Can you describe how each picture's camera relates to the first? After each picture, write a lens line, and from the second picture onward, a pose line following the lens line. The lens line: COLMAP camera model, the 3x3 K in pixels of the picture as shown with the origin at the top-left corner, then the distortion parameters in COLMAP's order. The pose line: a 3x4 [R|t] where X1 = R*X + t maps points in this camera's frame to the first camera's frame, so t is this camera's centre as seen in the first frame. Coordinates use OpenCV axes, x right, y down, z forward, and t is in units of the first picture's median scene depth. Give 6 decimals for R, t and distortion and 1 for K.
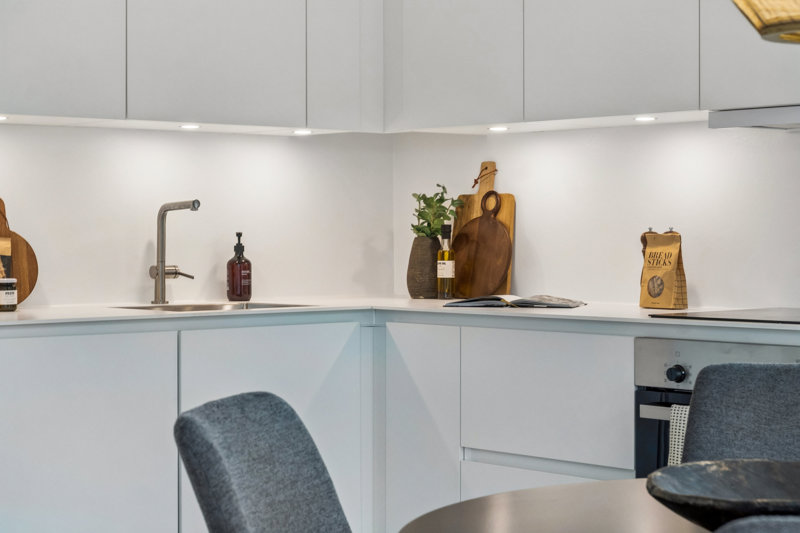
lens RADIAL K [[1739.6, 0, 400.0], [0, 1739.6, 266.5], [0, 0, 1]] dist [-0.025688, -0.096419]
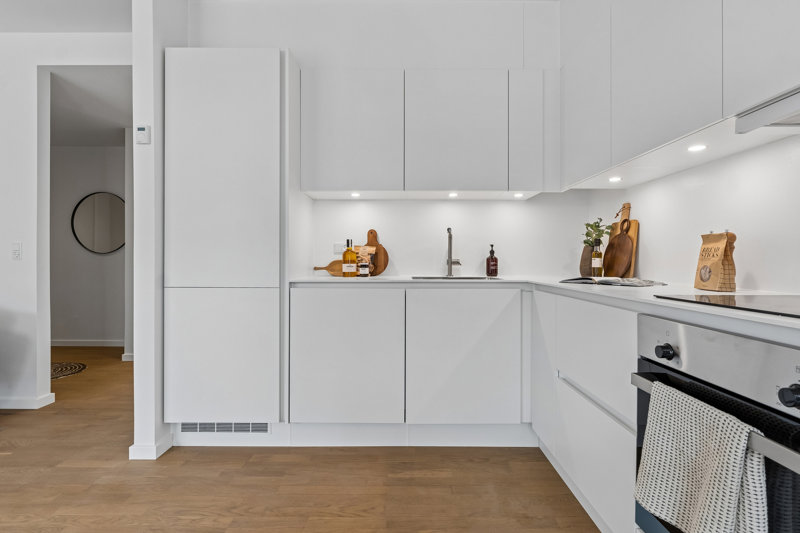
lens RADIAL K [[405.2, 0, 400.0], [0, 405.2, 266.5], [0, 0, 1]] dist [0.000023, -0.000038]
pose [[0.752775, 0.014237, -0.658124, 0.159679], [-0.017132, 0.999851, 0.002034, 0.008832], [0.658055, 0.009744, 0.752907, 0.559770]]
